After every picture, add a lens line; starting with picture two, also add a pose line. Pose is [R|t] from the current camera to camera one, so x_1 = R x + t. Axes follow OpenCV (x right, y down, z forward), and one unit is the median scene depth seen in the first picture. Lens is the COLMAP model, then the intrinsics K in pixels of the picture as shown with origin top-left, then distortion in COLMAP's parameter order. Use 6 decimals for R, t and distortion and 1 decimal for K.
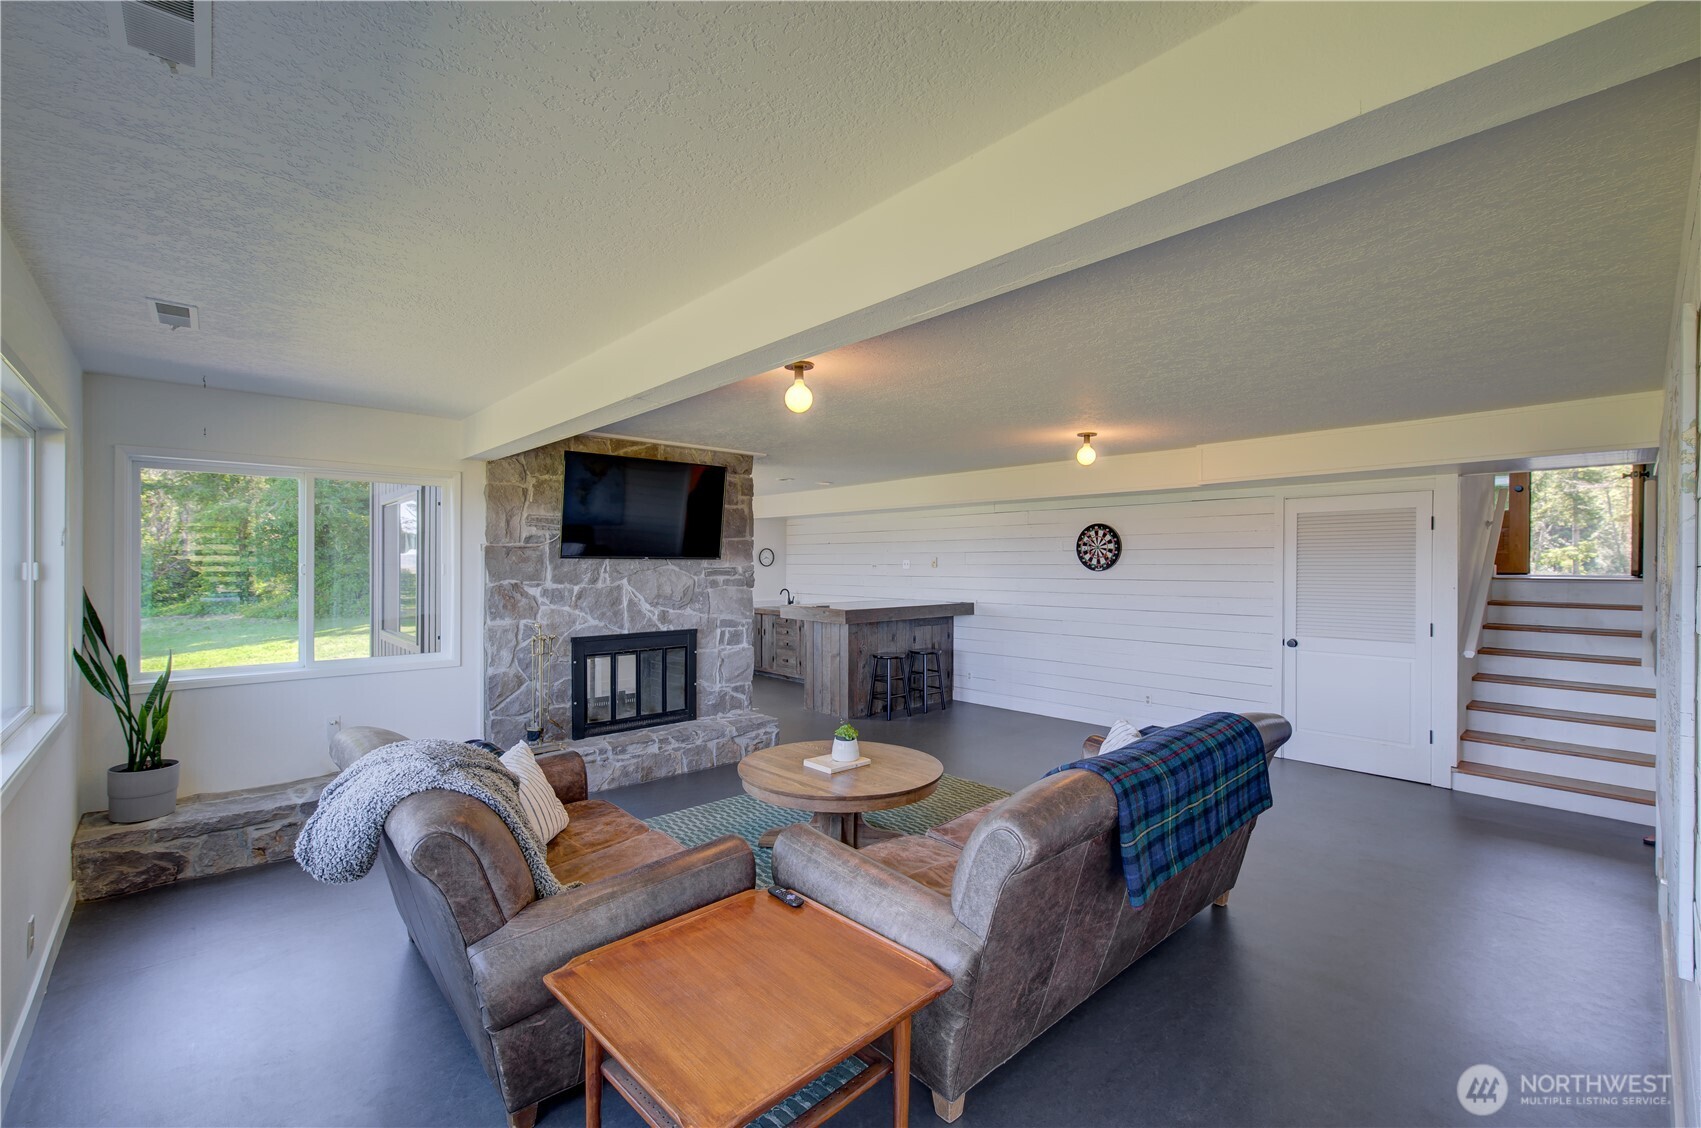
lens RADIAL K [[718.9, 0, 854.5], [0, 718.9, 567.9], [0, 0, 1]] dist [-0.001118, 0.000302]
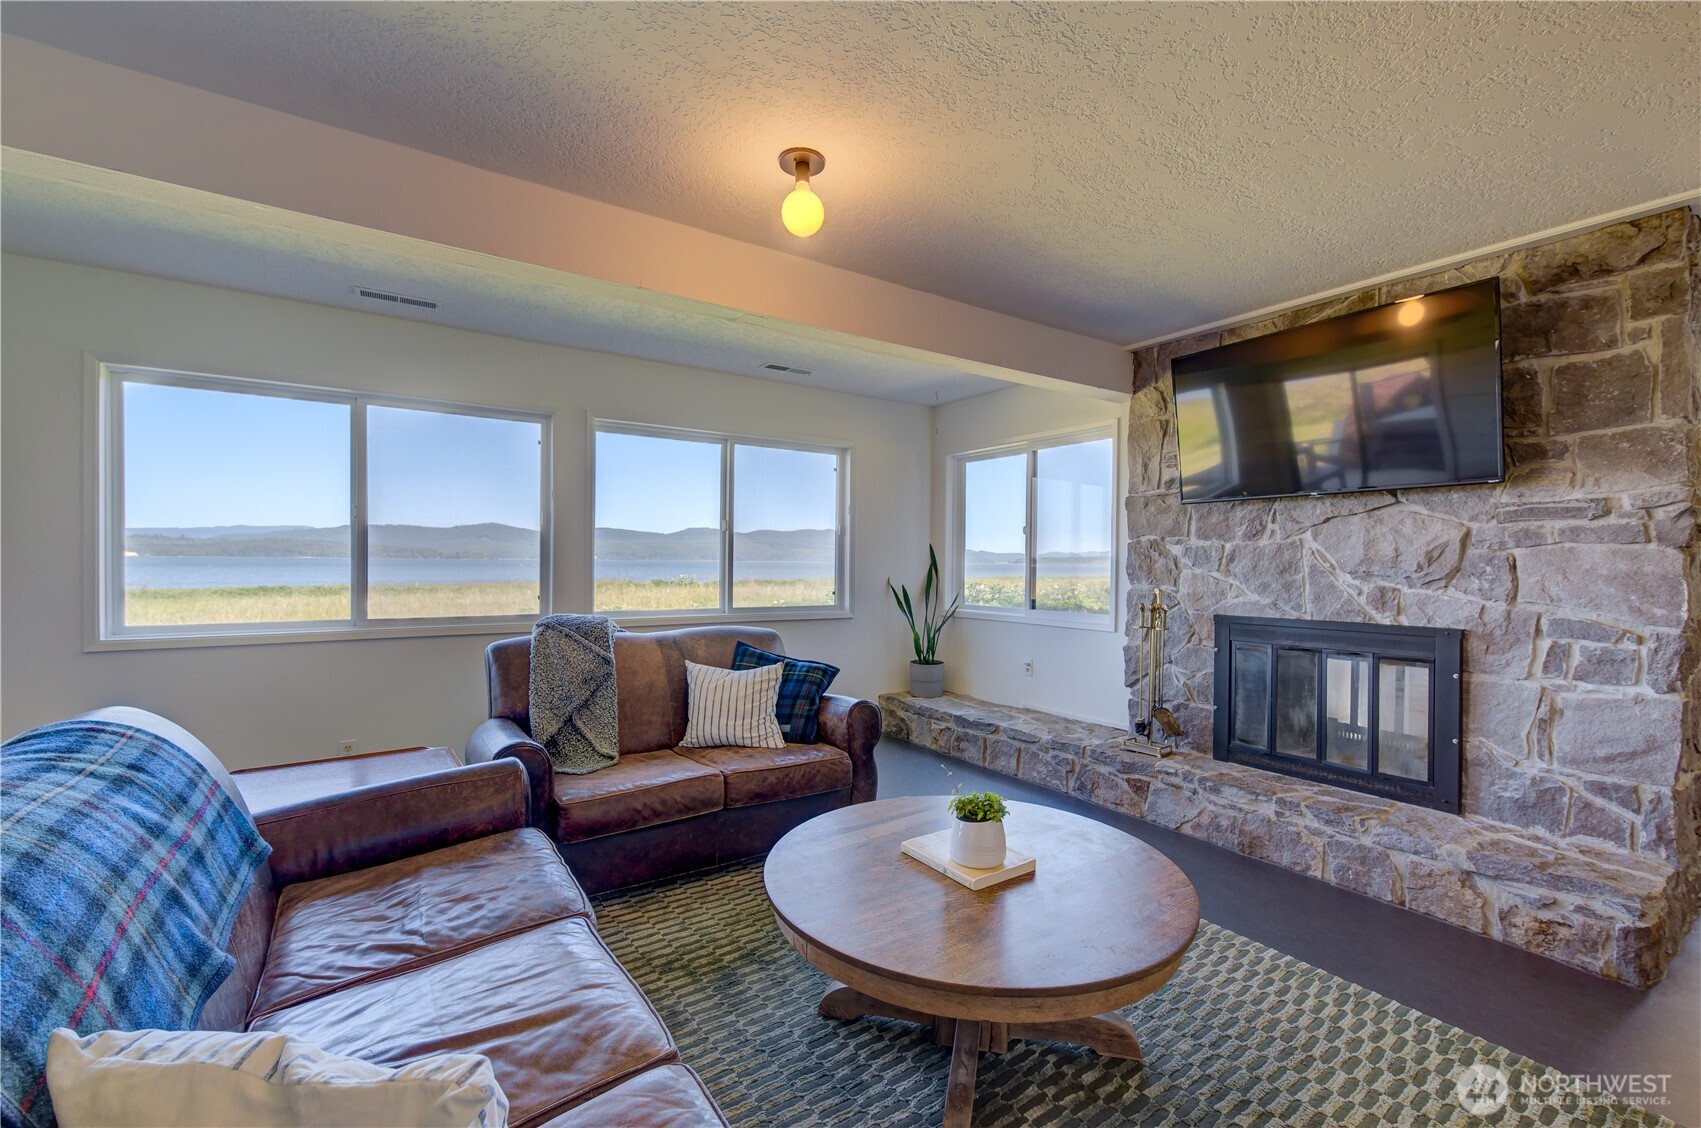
lens RADIAL K [[712.7, 0, 864.4], [0, 712.7, 568.4], [0, 0, 1]] dist [0.003546, 0.000914]
pose [[-0.119554, 0.003564, -0.992821, 0.314353], [-0.014386, 0.999882, 0.005321, 0.046225], [0.992723, 0.014919, -0.119489, 0.653812]]
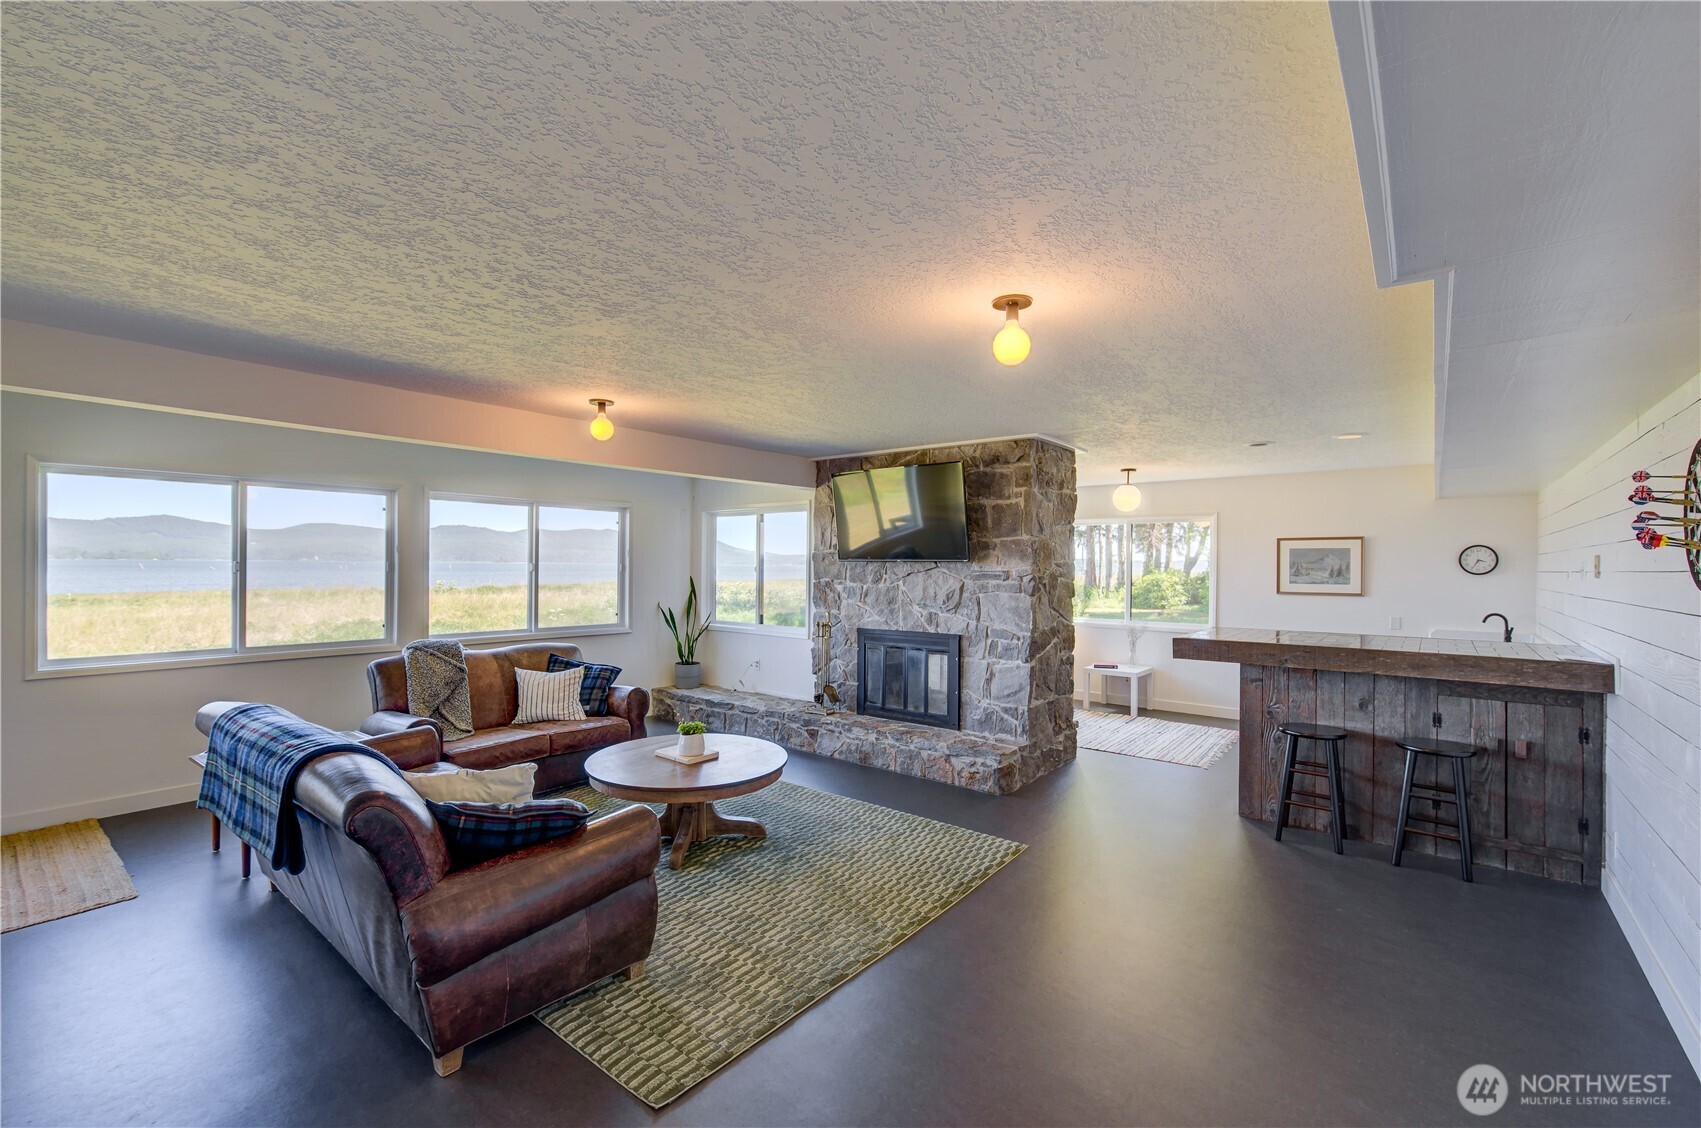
lens RADIAL K [[718.9, 0, 854.5], [0, 718.9, 567.9], [0, 0, 1]] dist [-0.001118, 0.000302]
pose [[0.162341, 0.000896, -0.986734, 0.698588], [-0.012772, 0.999918, -0.001193, -0.001095], [0.986652, 0.012797, 0.162339, 0.708562]]
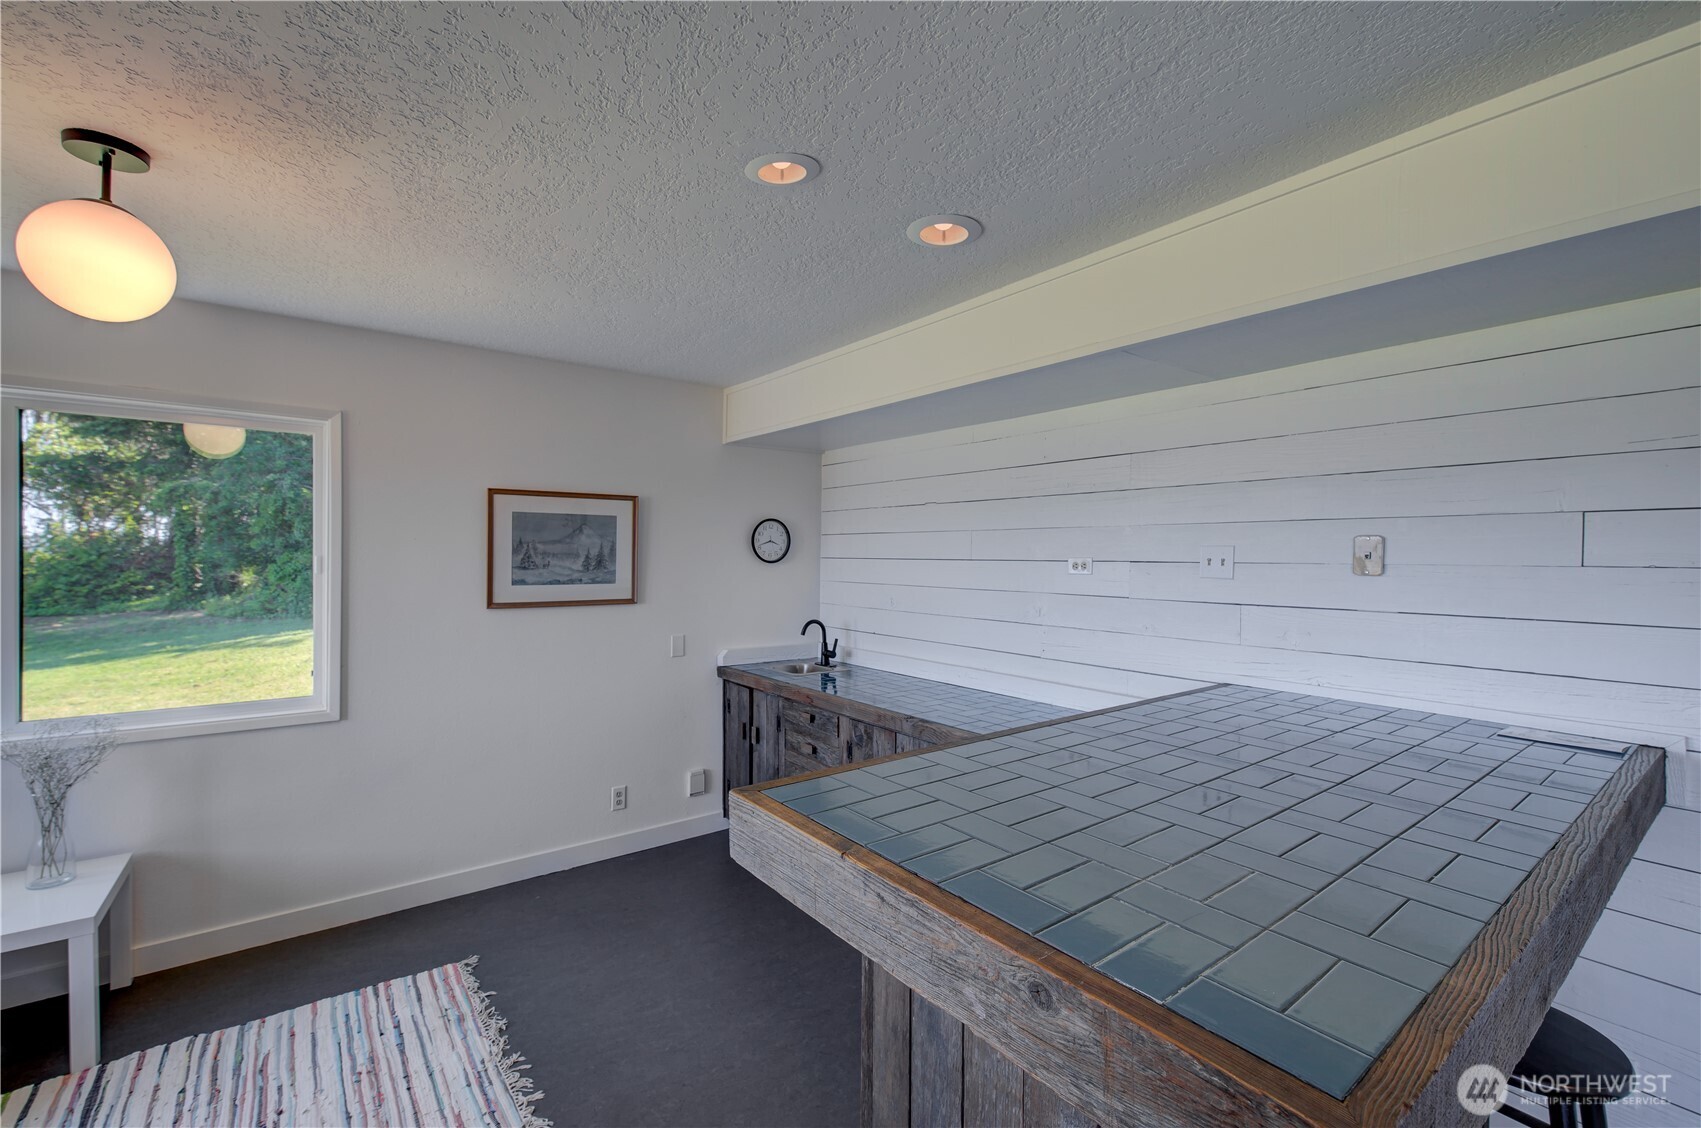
lens RADIAL K [[726.6, 0, 856.2], [0, 726.6, 560.5], [0, 0, 1]] dist [0.000489, 0.000008]
pose [[0.997164, 0.004656, -0.075122, -0.078291], [-0.004523, 0.999988, 0.001941, -0.007854], [0.075130, -0.001596, 0.997172, 1.077478]]
